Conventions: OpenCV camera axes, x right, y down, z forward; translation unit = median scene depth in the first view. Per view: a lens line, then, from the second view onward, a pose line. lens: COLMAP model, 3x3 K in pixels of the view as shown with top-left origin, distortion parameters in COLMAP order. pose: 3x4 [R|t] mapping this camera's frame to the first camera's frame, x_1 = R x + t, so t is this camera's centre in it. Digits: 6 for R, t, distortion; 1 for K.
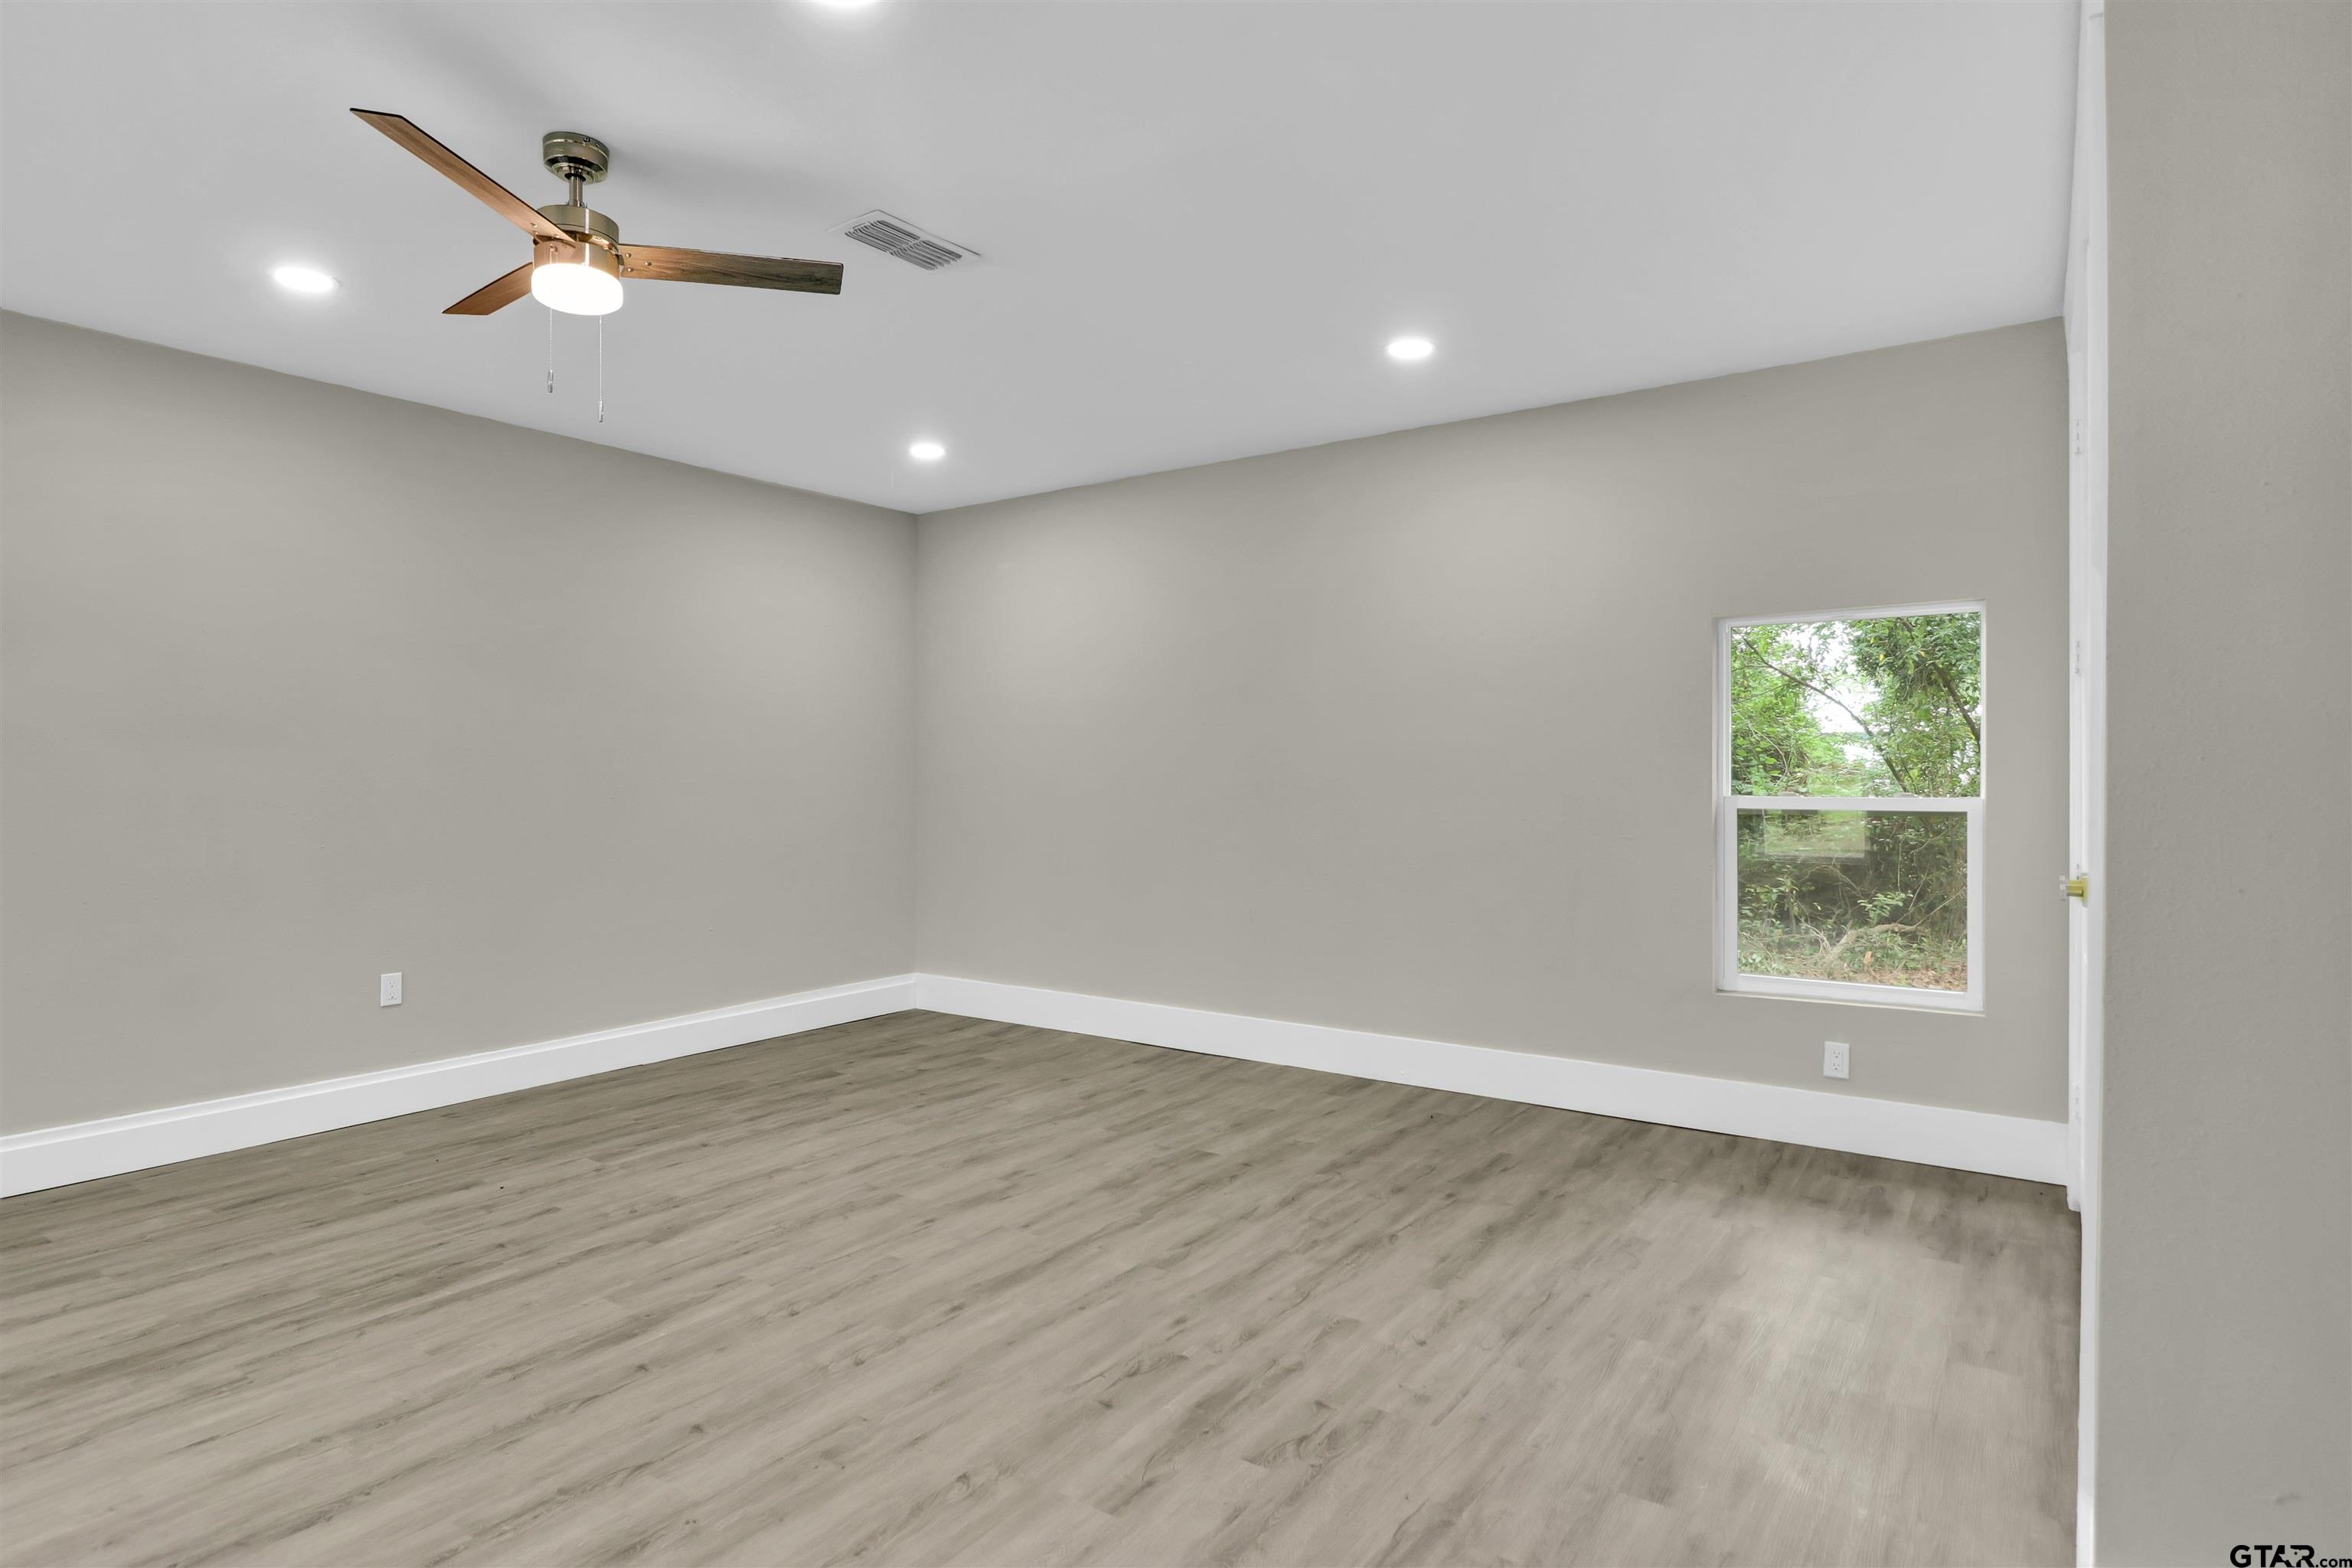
lens RADIAL K [[1264.6, 0, 1174.5], [0, 1264.6, 778.9], [0, 0, 1]] dist [0.007262, -0.010945]
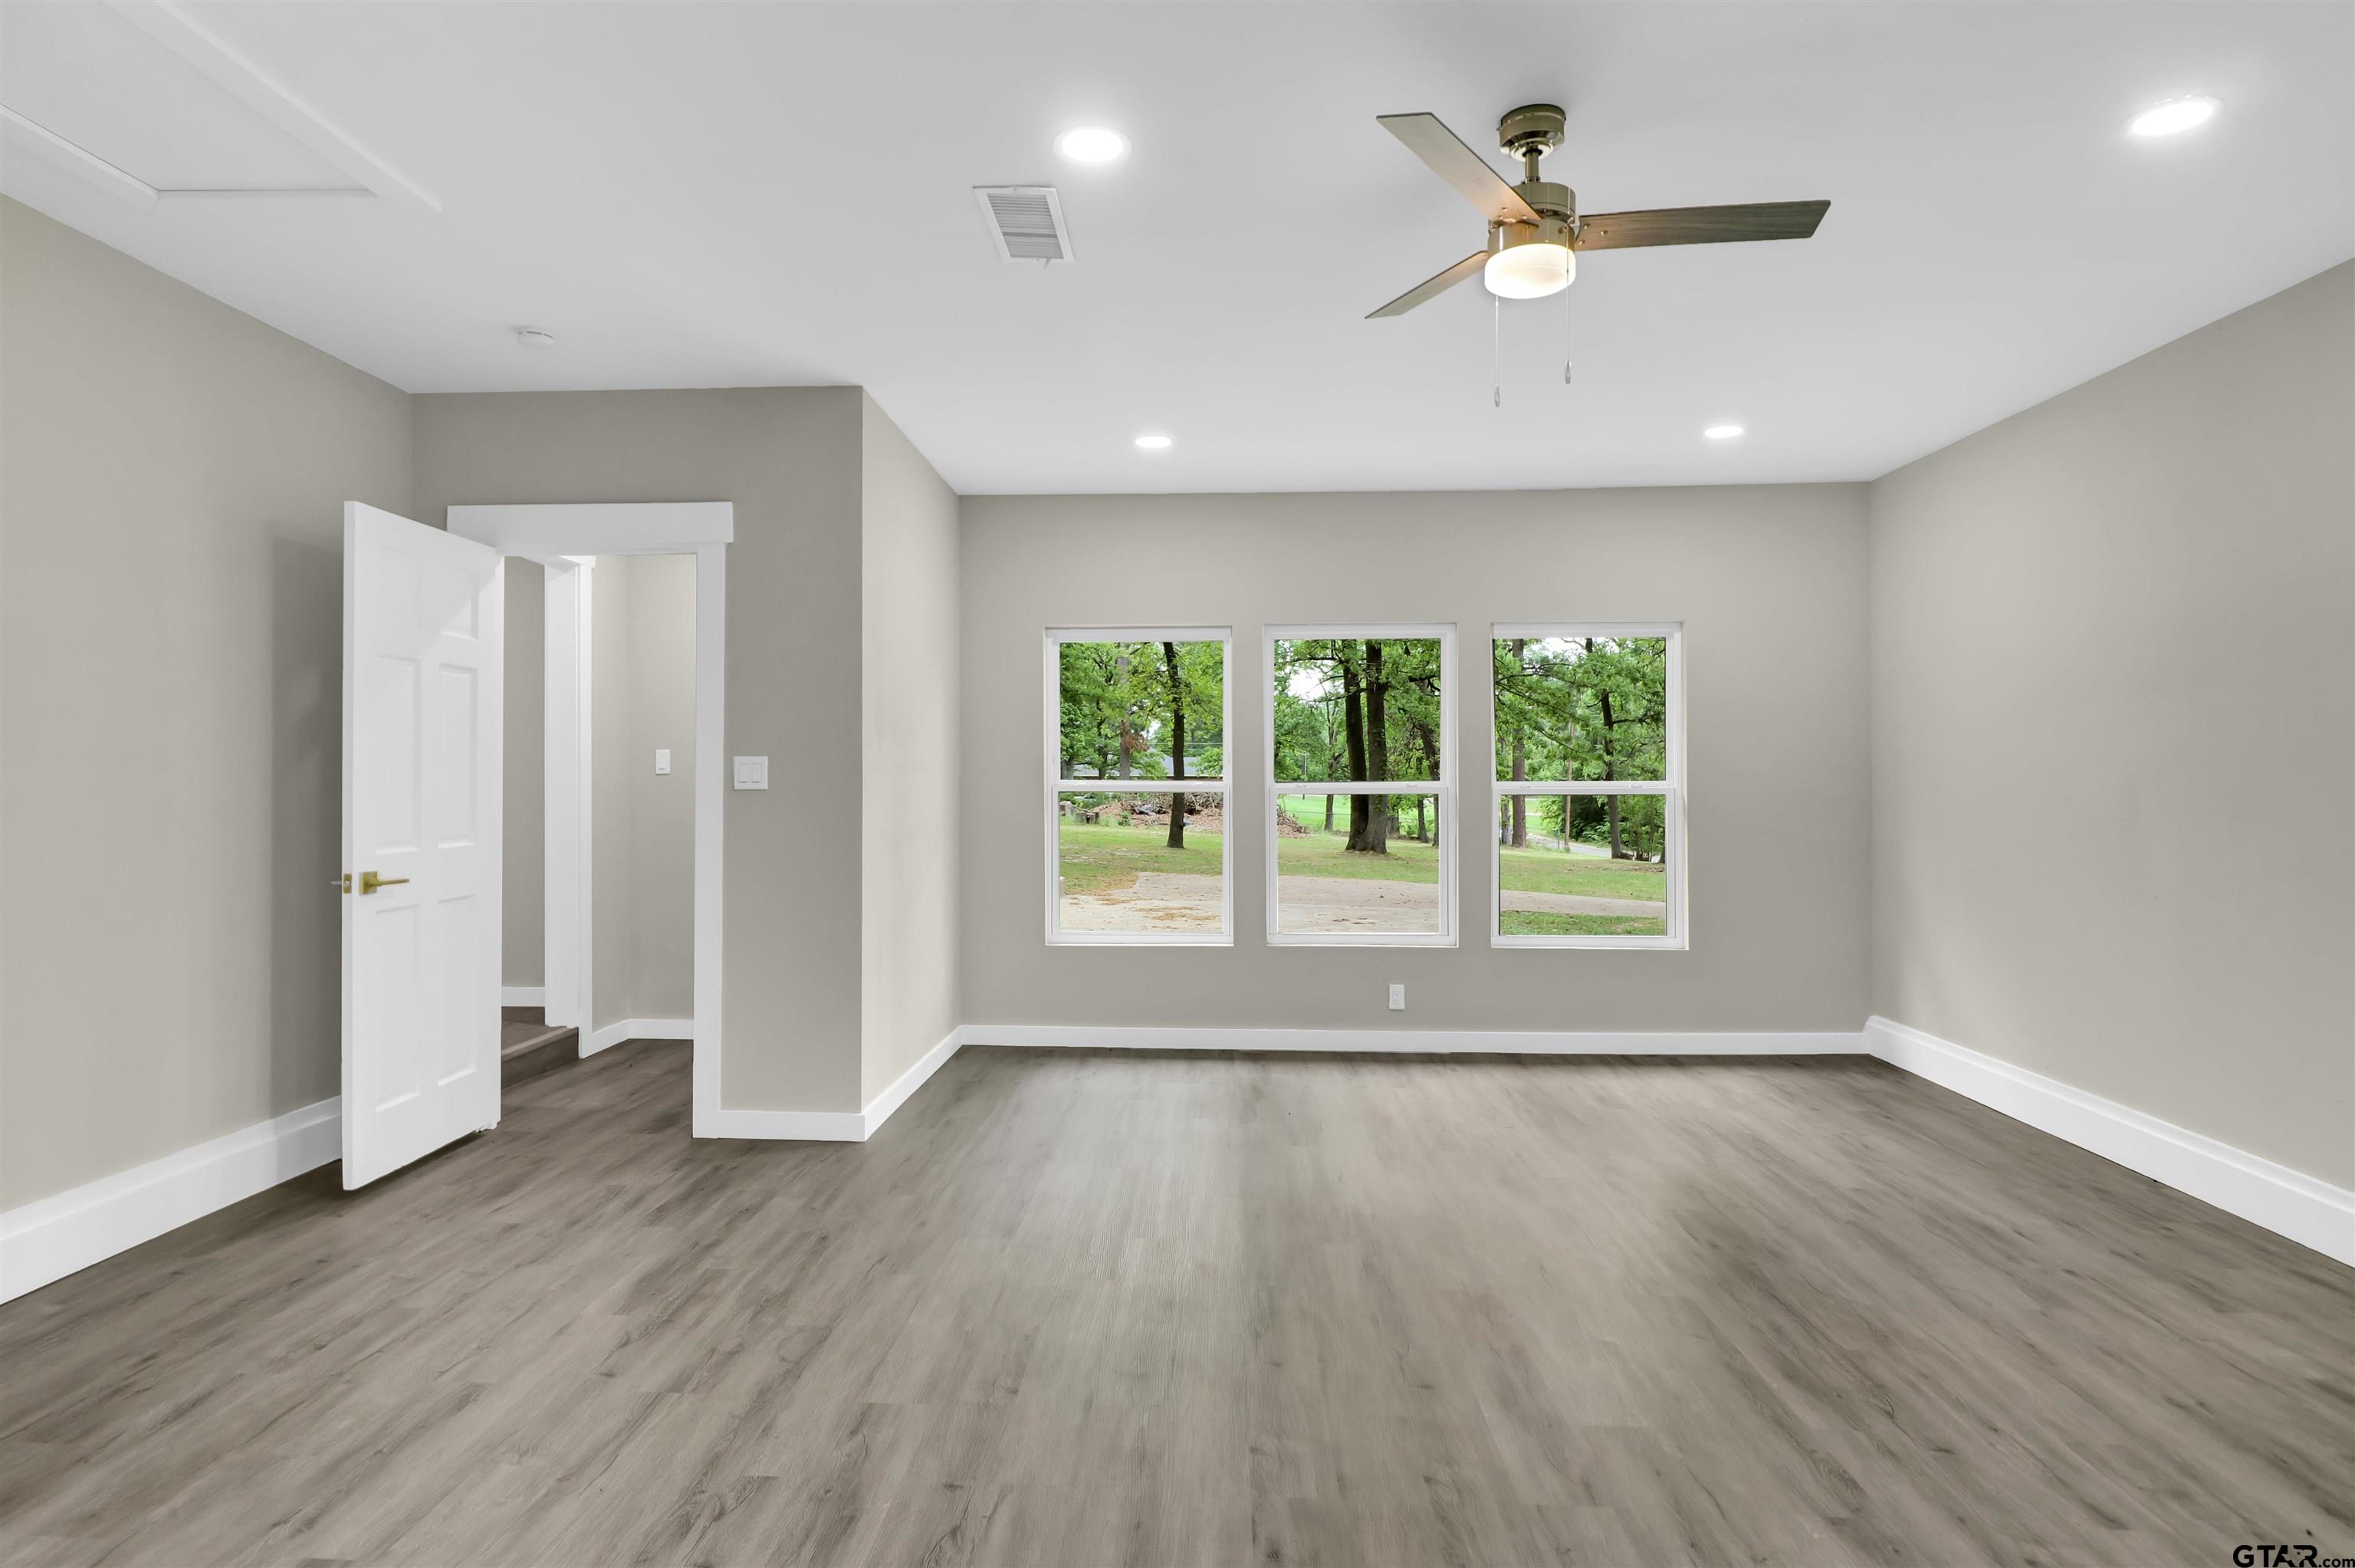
lens RADIAL K [[1266.1, 0, 1175.8], [0, 1266.1, 778.6], [0, 0, 1]] dist [0.007262, -0.010945]
pose [[-0.848542, -0.001234, -0.529127, 0.284347], [-0.005026, 0.999971, 0.005728, -0.017992], [0.529105, 0.007520, -0.848523, 1.804823]]
